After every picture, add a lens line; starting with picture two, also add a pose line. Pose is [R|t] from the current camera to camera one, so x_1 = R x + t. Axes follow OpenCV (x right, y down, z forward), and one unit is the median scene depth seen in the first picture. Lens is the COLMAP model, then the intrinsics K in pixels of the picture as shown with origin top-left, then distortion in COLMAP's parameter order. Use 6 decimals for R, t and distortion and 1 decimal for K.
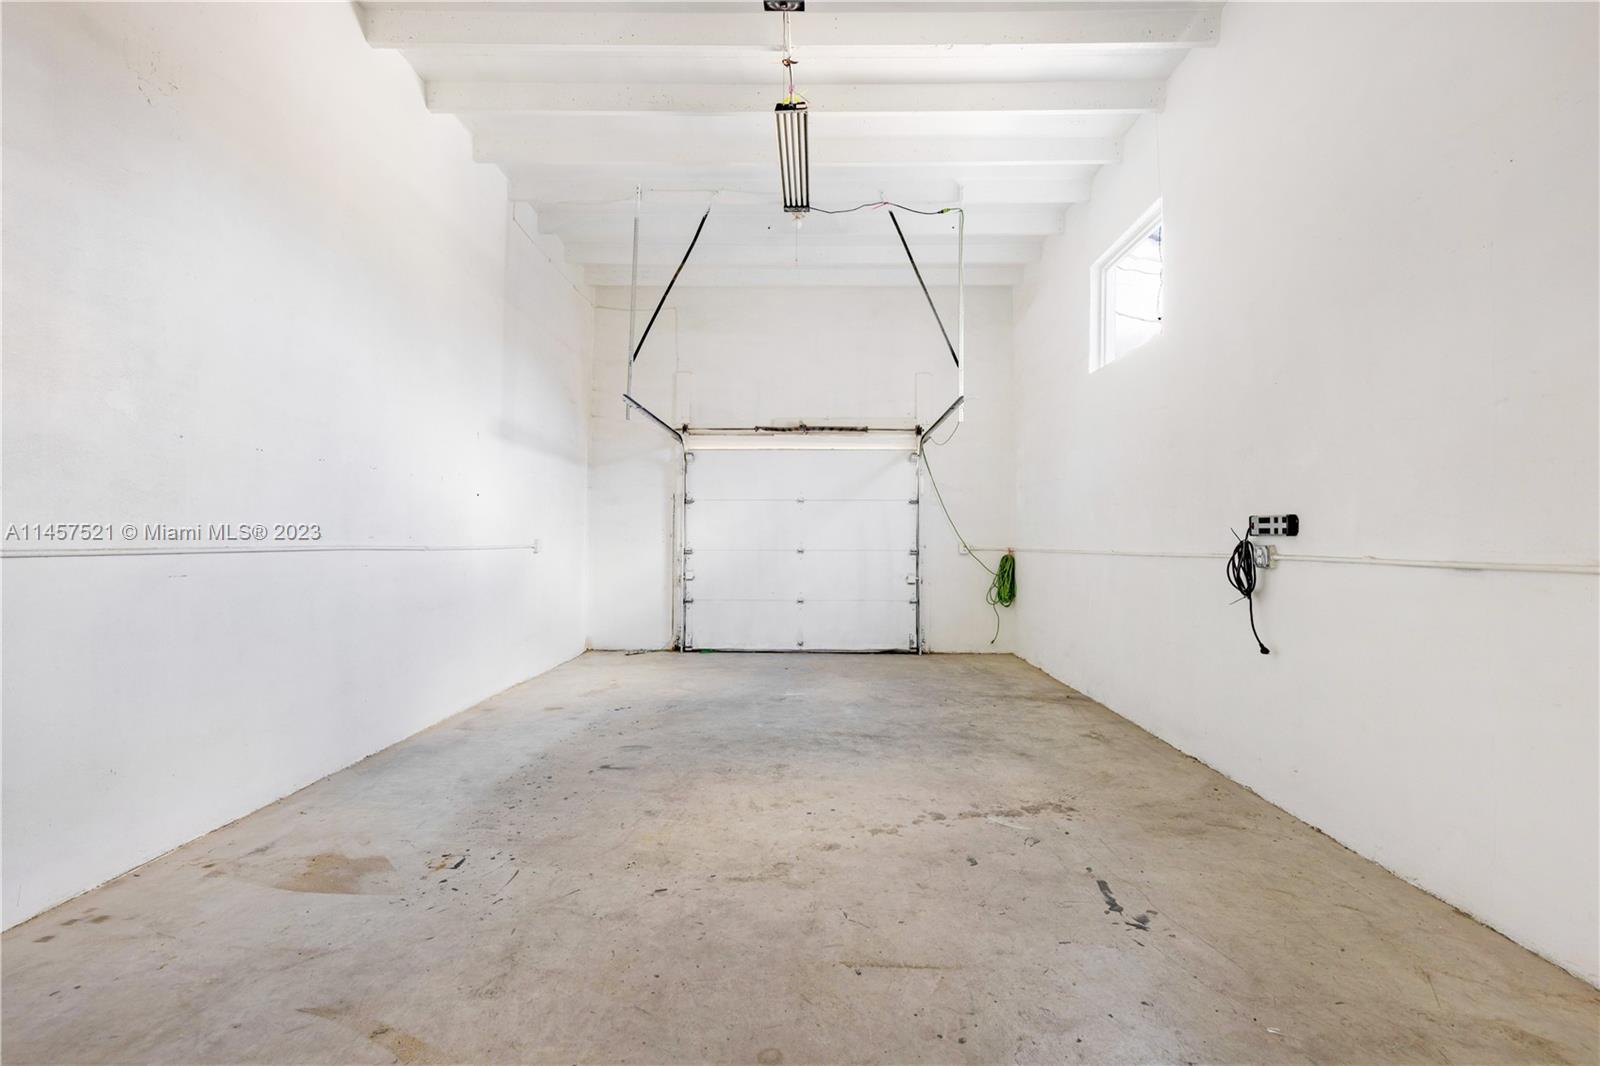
lens RADIAL K [[742.7, 0, 789.0], [0, 742.7, 527.3], [0, 0, 1]] dist [0.004476, -0.001782]
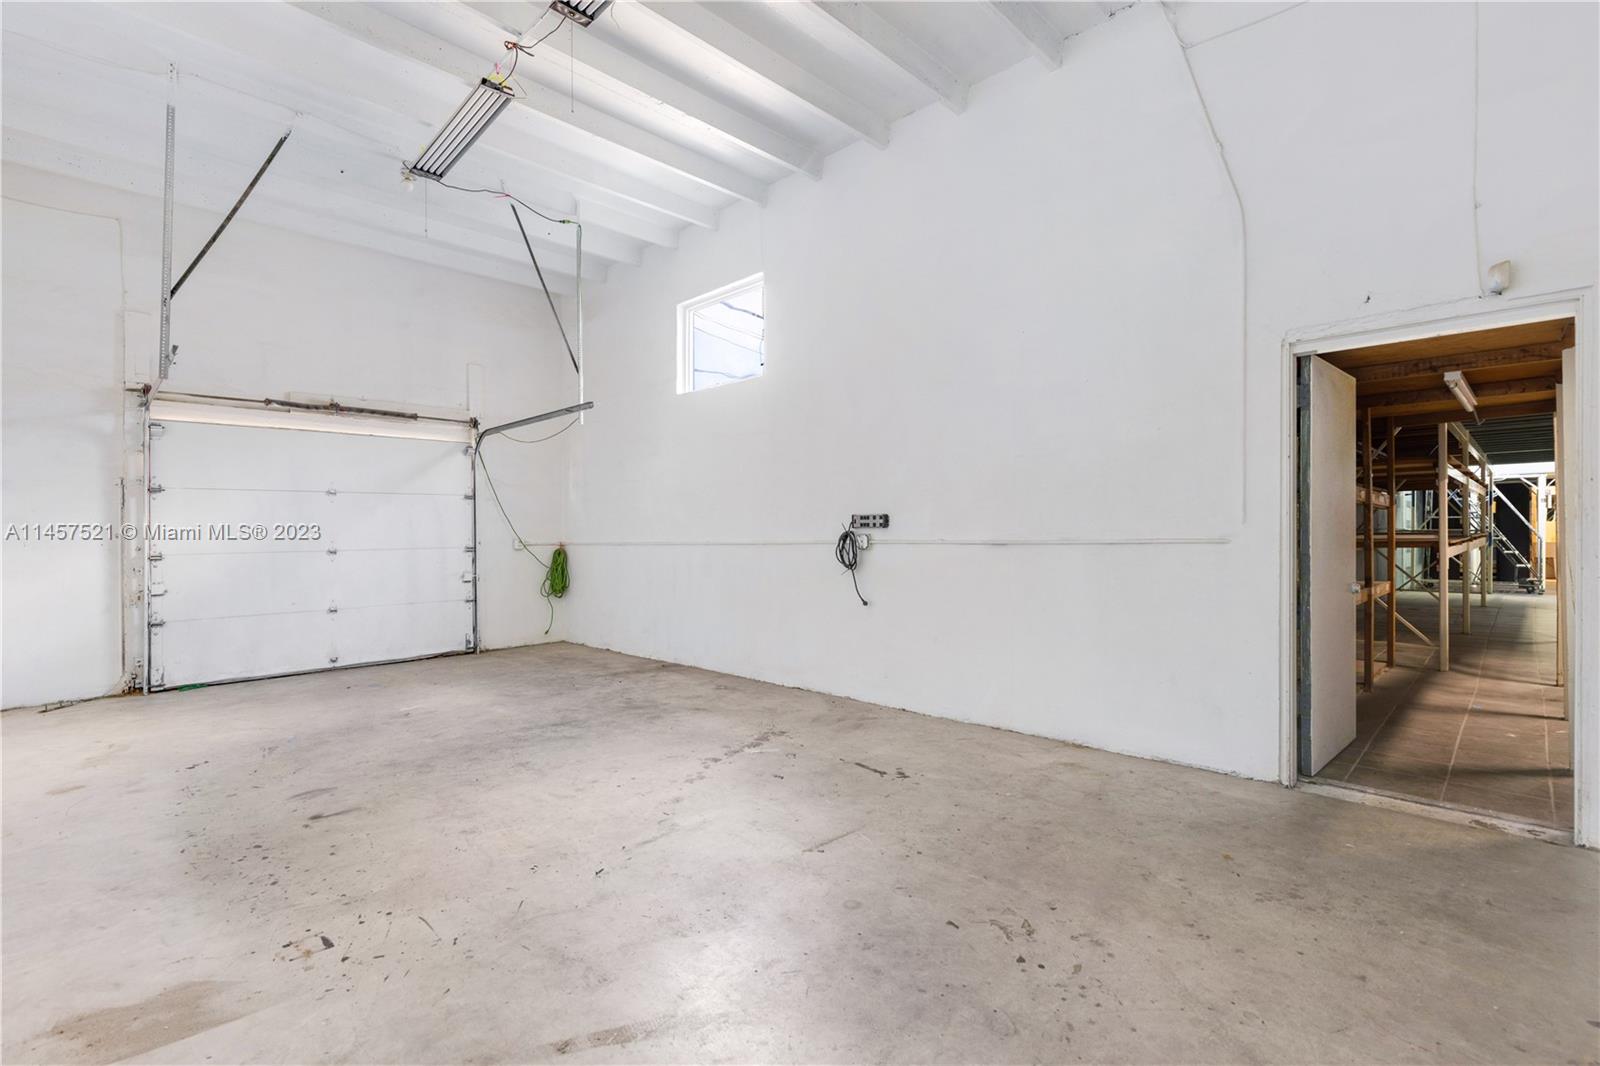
lens RADIAL K [[742.7, 0, 792.7], [0, 742.7, 536.4], [0, 0, 1]] dist [0.004476, -0.001782]
pose [[0.686159, -0.017467, 0.727242, -0.460438], [0.003677, 0.999782, 0.020543, -0.002419], [-0.727443, -0.011422, 0.686074, 0.055503]]
